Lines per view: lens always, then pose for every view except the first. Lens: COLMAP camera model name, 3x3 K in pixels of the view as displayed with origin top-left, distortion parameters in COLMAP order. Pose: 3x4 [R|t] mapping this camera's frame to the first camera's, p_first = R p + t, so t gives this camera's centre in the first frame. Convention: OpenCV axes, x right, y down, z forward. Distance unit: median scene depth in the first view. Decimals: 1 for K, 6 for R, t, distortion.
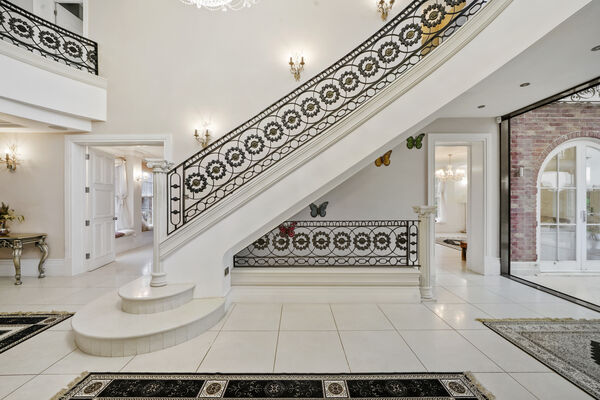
lens RADIAL K [[230.8, 0, 300.0], [0, 230.8, 200.0], [0, 0, 1]] dist [-0.001426, -0.000145]
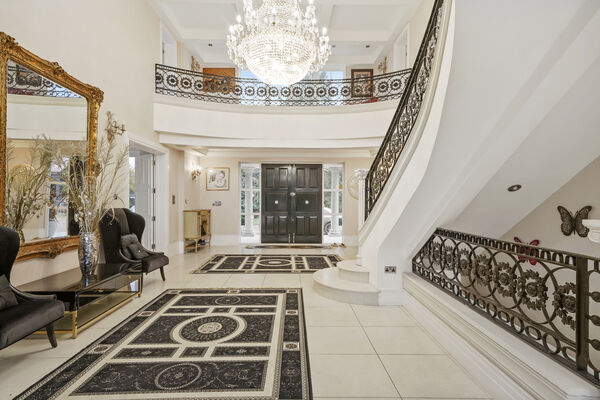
lens RADIAL K [[313.2, 0, 300.0], [0, 313.2, 200.0], [0, 0, 1]] dist [-0.000100, -0.000053]
pose [[0.017305, 0.001118, -0.999850, 0.983322], [-0.000732, 0.999999, 0.001105, -0.003323], [0.999850, 0.000712, 0.017306, 0.522592]]
